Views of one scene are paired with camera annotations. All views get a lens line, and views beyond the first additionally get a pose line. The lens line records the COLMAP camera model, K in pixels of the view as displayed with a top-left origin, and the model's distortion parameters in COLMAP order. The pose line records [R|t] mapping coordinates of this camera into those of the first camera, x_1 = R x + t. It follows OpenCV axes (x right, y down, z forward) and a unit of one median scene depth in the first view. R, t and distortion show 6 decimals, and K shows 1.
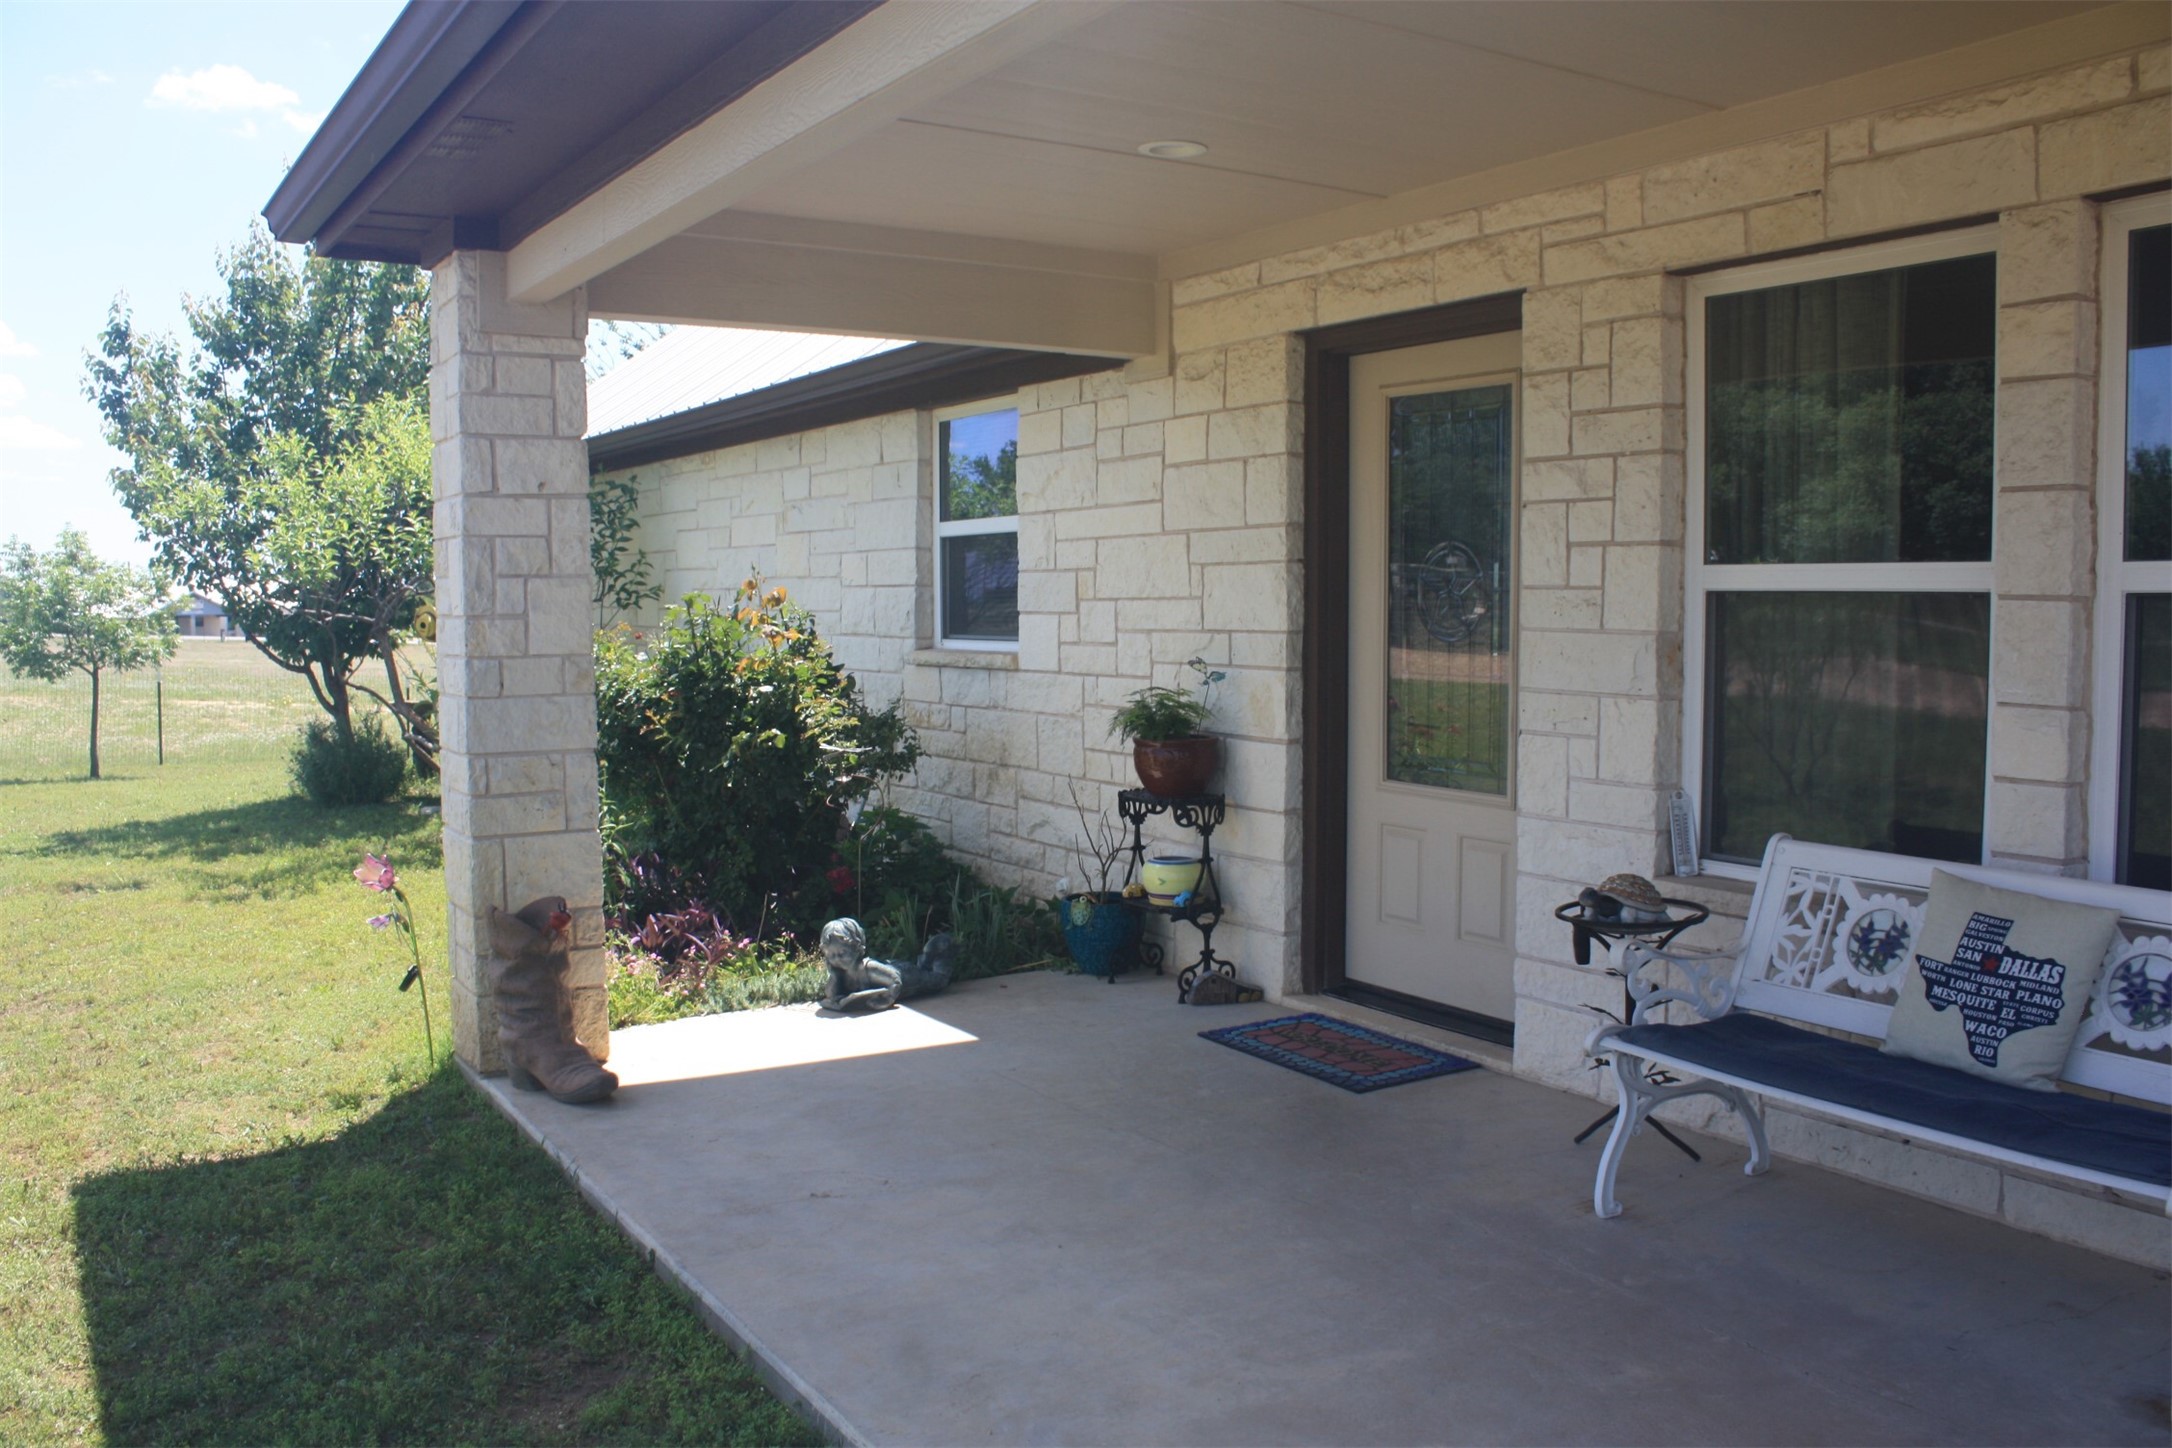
lens RADIAL K [[1745.2, 0, 1086.0], [0, 1745.2, 724.0], [0, 0, 1]] dist [-0.184816, 0.171237]
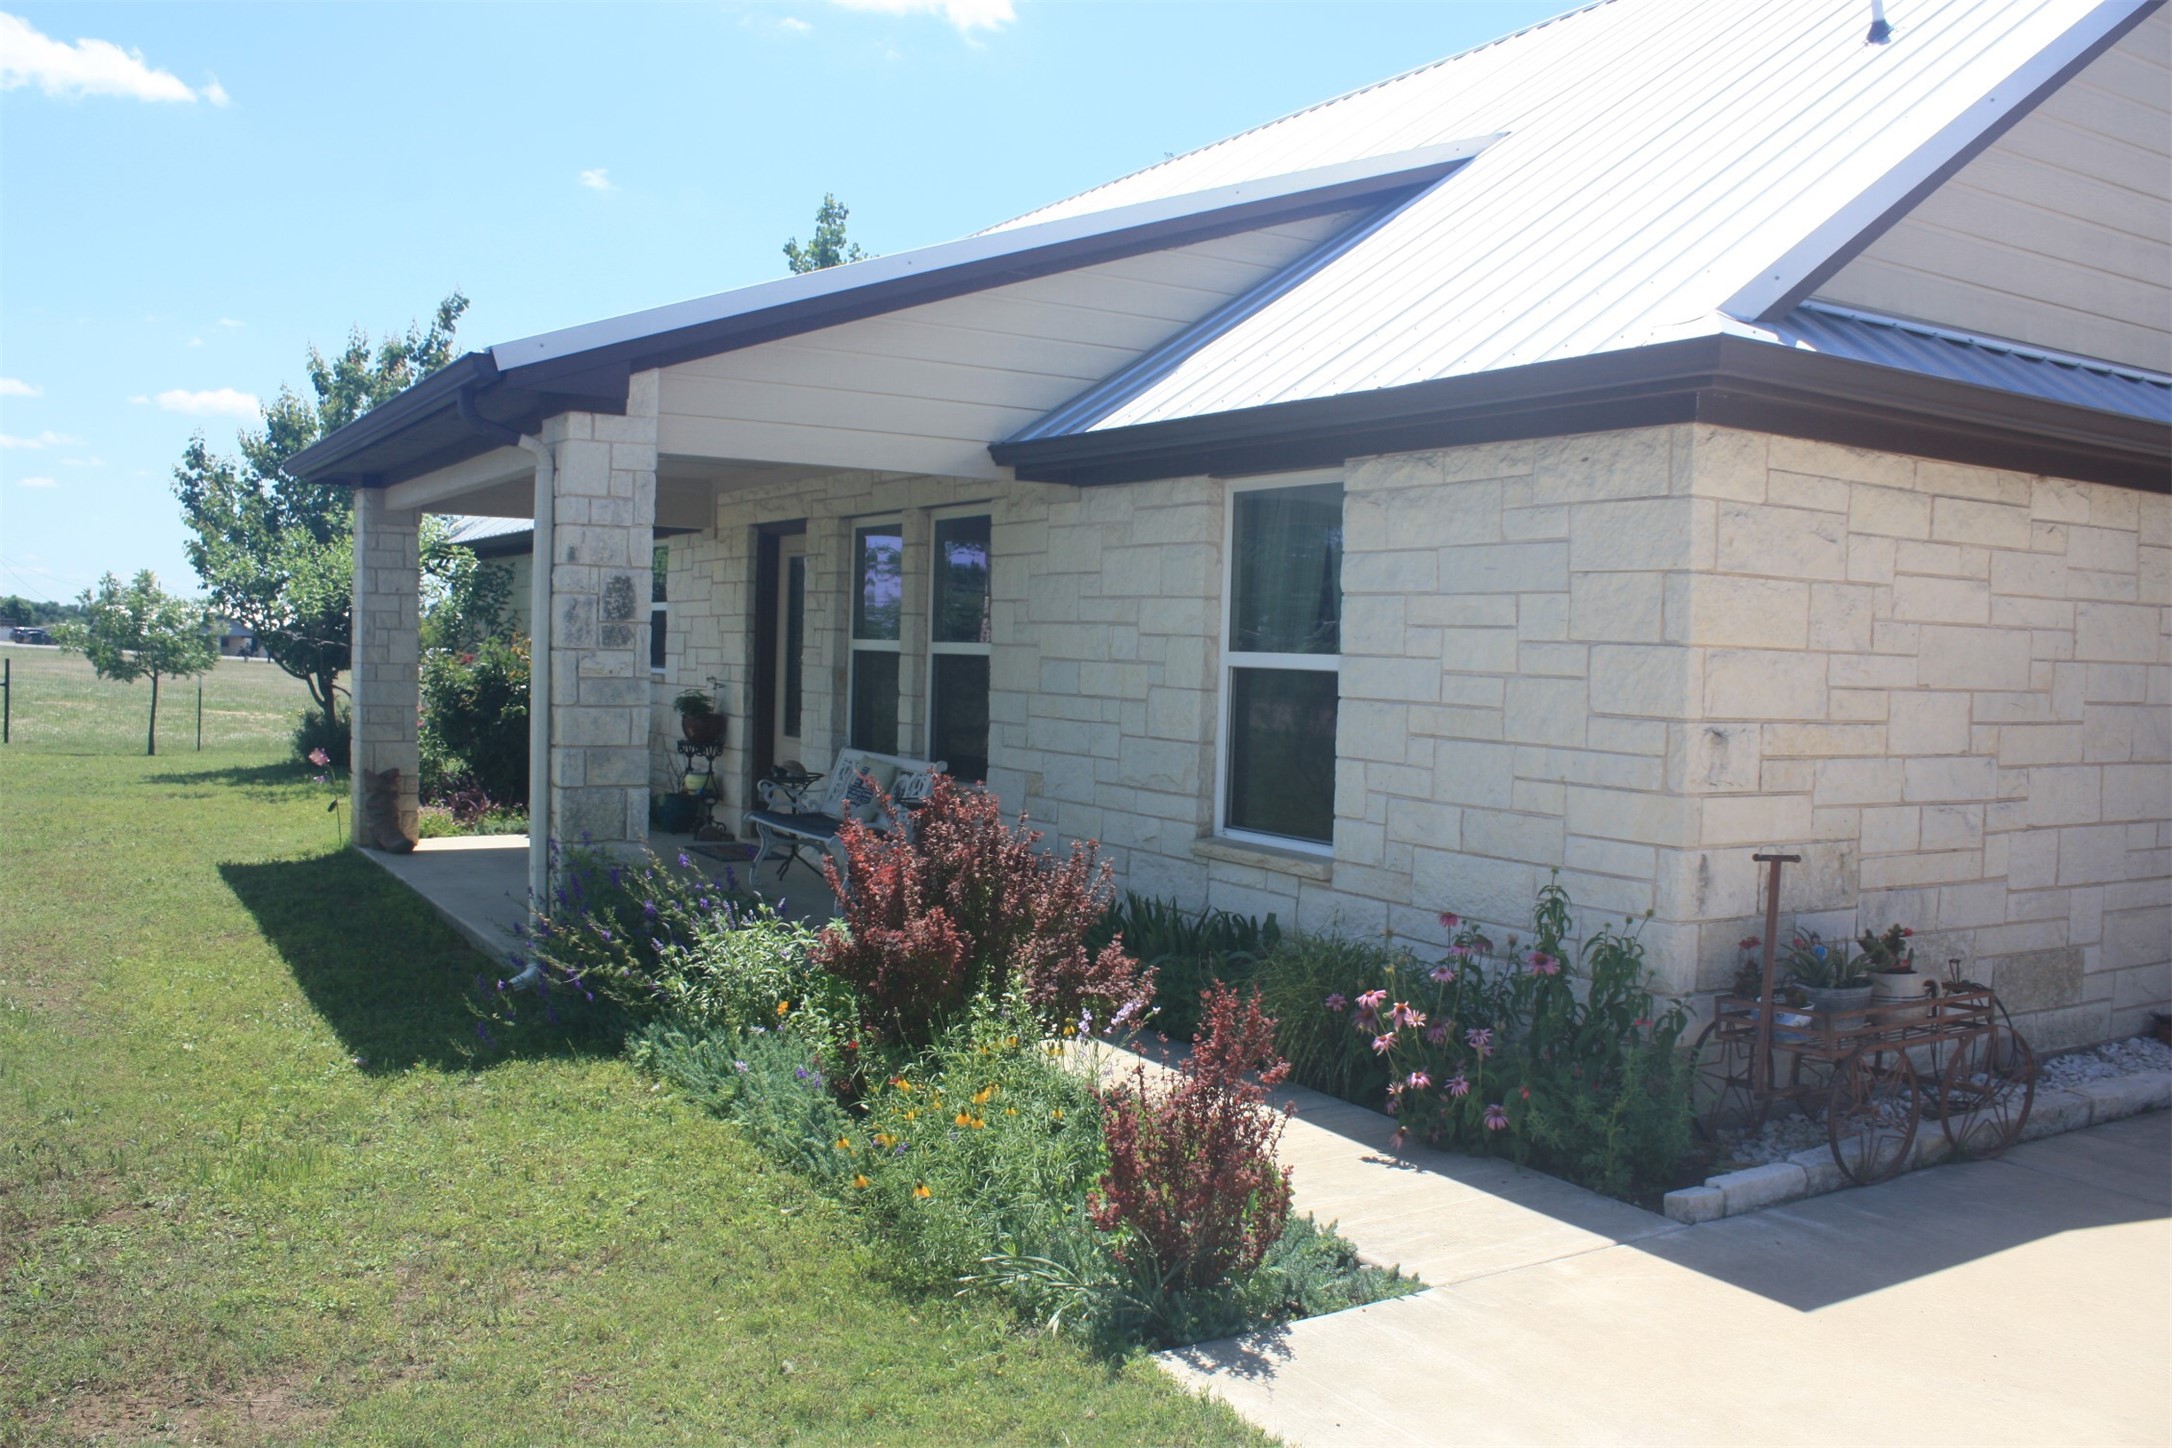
lens RADIAL K [[1710.3, 0, 1086.0], [0, 1710.3, 724.0], [0, 0, 1]] dist [-0.172973, 0.112019]
pose [[0.999439, 0.033451, -0.001454, 0.496520], [-0.033479, 0.999040, -0.028254, 0.058830], [0.000507, 0.028287, 0.999600, -0.991404]]
